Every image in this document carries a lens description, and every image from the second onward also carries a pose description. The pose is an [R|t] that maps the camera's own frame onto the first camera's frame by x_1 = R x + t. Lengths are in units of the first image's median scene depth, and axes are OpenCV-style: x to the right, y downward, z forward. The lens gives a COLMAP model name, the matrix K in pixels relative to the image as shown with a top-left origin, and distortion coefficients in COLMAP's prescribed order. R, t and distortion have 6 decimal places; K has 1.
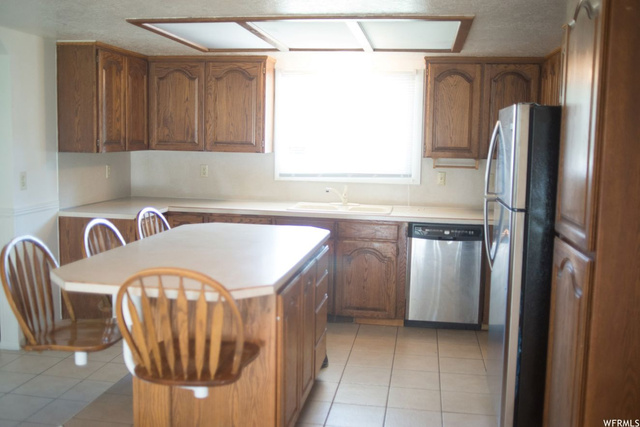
lens RADIAL K [[646.5, 0, 320.0], [0, 646.5, 213.5], [0, 0, 1]] dist [-0.061377, 0.006598]
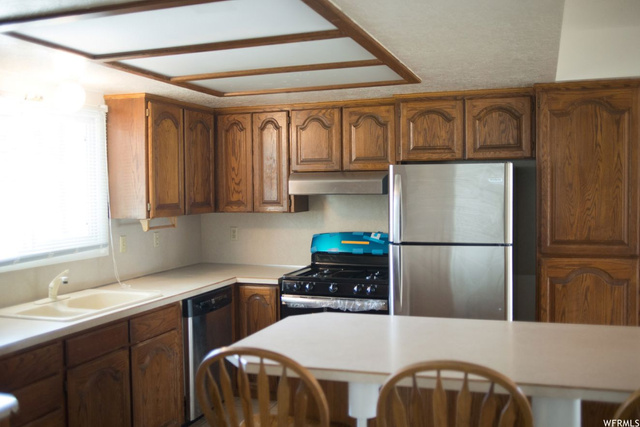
lens RADIAL K [[646.5, 0, 320.0], [0, 646.5, 213.5], [0, 0, 1]] dist [-0.061377, 0.006598]
pose [[0.175121, -0.064991, 0.982399, -0.598377], [0.130411, 0.990558, 0.042283, -0.101761], [-0.975872, 0.120711, 0.181943, 0.666945]]
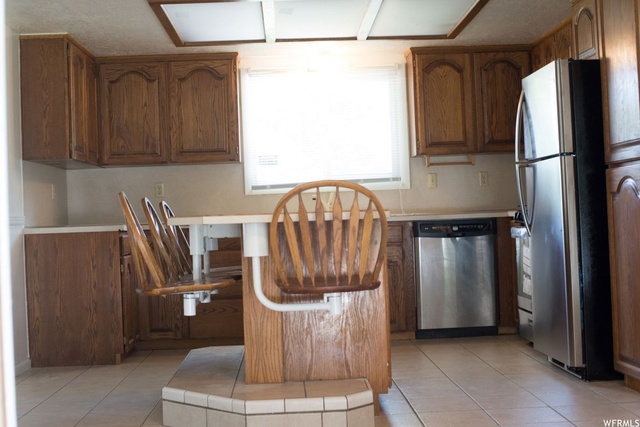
lens RADIAL K [[932.0, 0, 320.0], [0, 932.0, 213.5], [0, 0, 1]] dist [-0.089219, -0.025660]
pose [[0.978886, -0.056341, 0.196490, -0.248245], [0.080688, 0.989707, -0.118193, 0.146079], [-0.187809, 0.131552, 0.973356, -0.262901]]
